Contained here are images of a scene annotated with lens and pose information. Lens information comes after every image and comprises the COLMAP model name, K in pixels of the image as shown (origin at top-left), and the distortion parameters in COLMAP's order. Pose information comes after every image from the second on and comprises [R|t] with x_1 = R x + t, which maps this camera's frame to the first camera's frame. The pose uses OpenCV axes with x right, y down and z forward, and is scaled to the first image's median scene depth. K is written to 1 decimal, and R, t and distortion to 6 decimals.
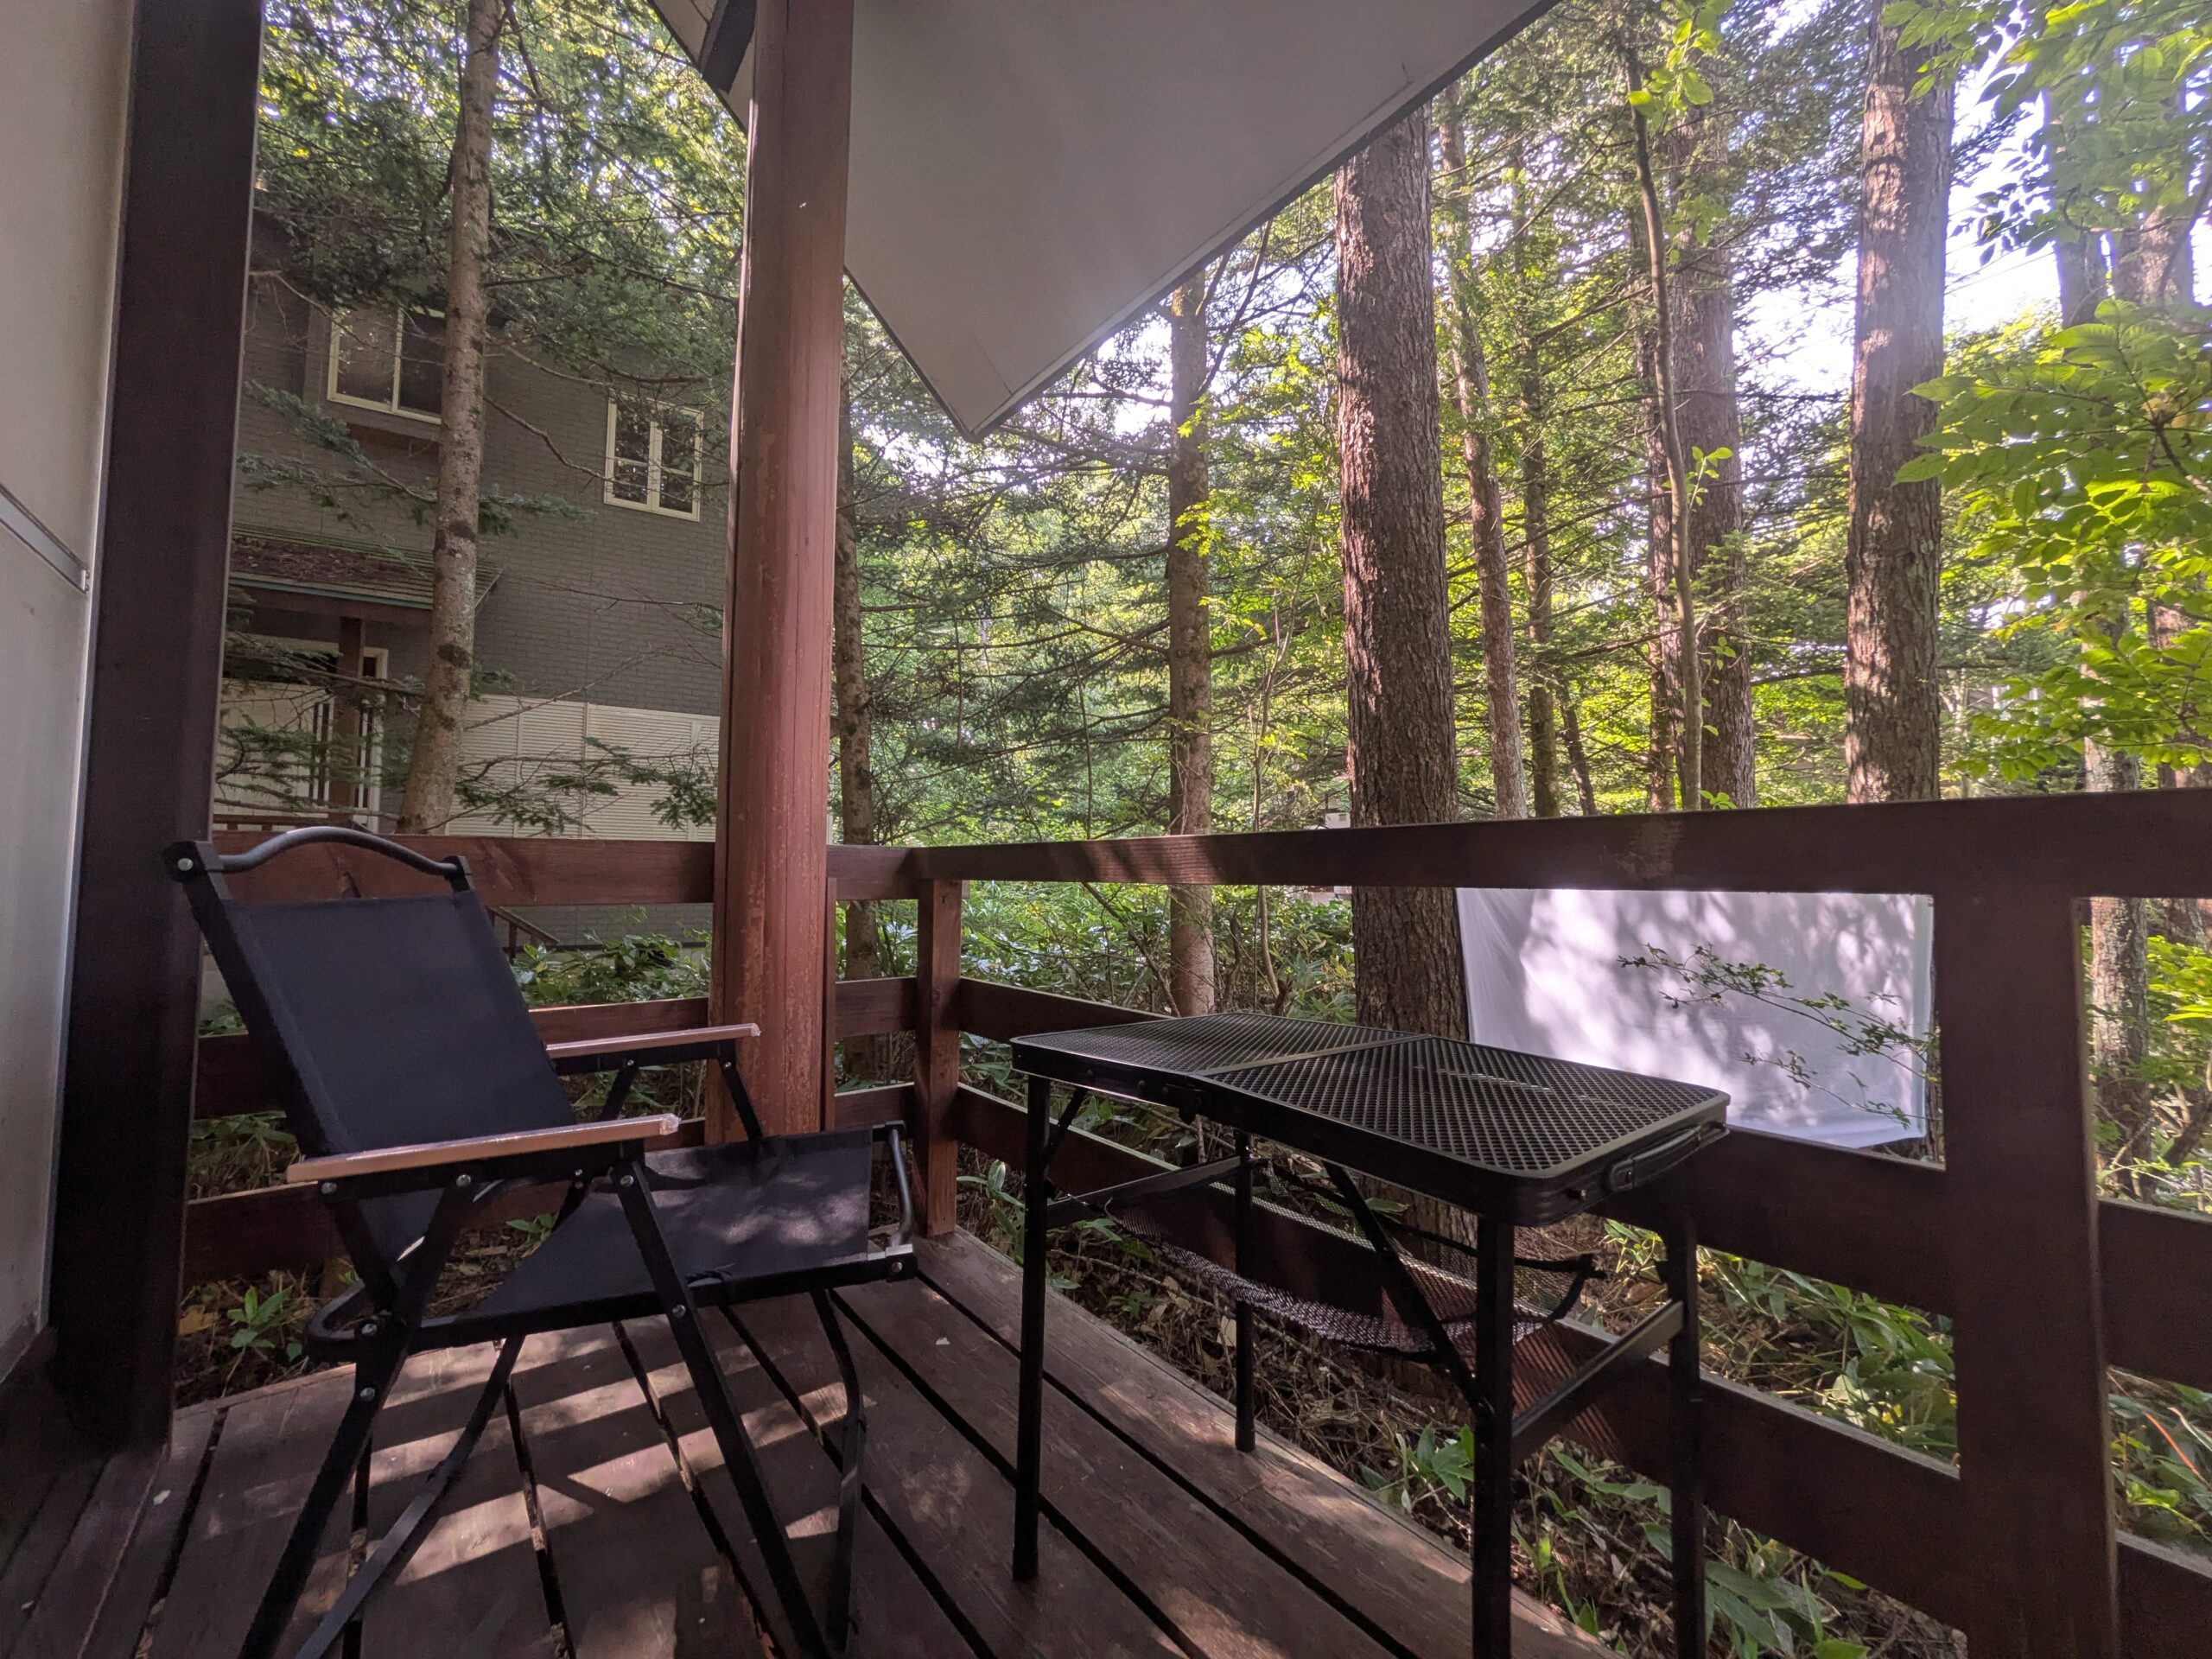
lens RADIAL K [[876.6, 0, 1107.8], [0, 876.6, 831.4], [0, 0, 1]] dist [0.001787, 0.000275]
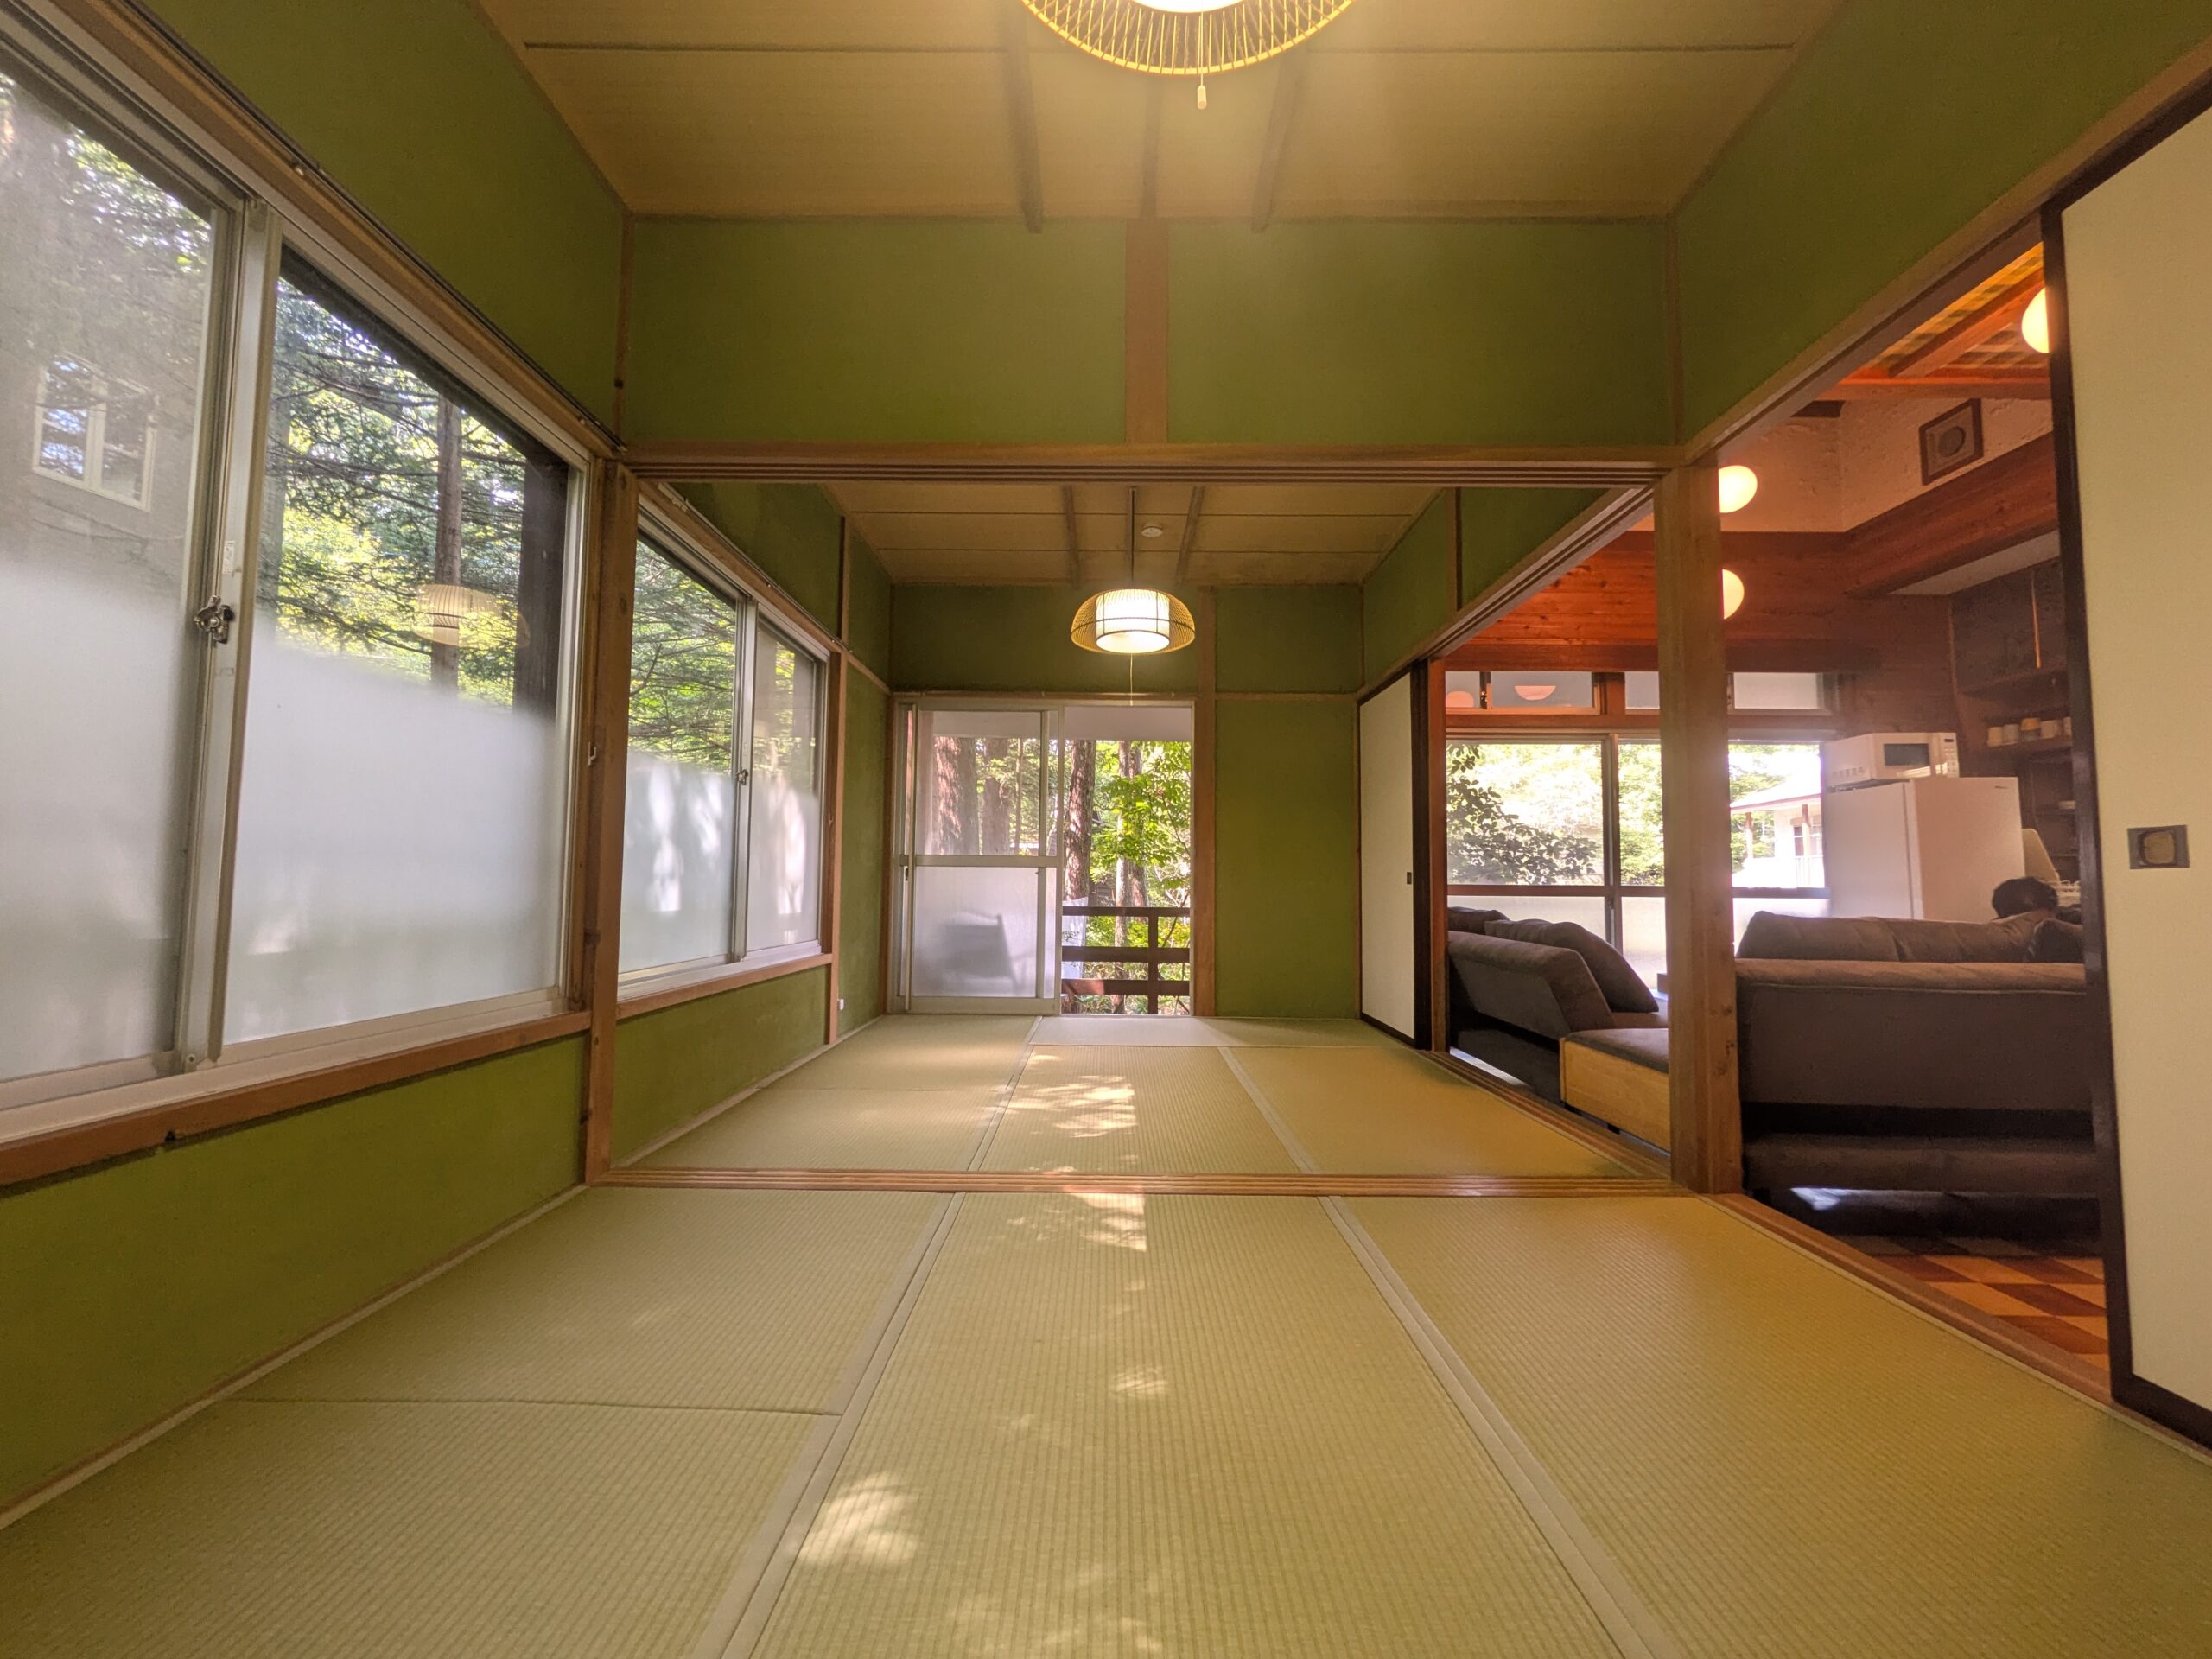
lens RADIAL K [[876.6, 0, 1099.8], [0, 876.6, 827.3], [0, 0, 1]] dist [0.001787, 0.000275]
pose [[0.640684, 0.050774, 0.766124, -5.098030], [-0.043335, 0.998612, -0.029942, -0.446391], [-0.766581, -0.014017, 0.641995, -3.509887]]
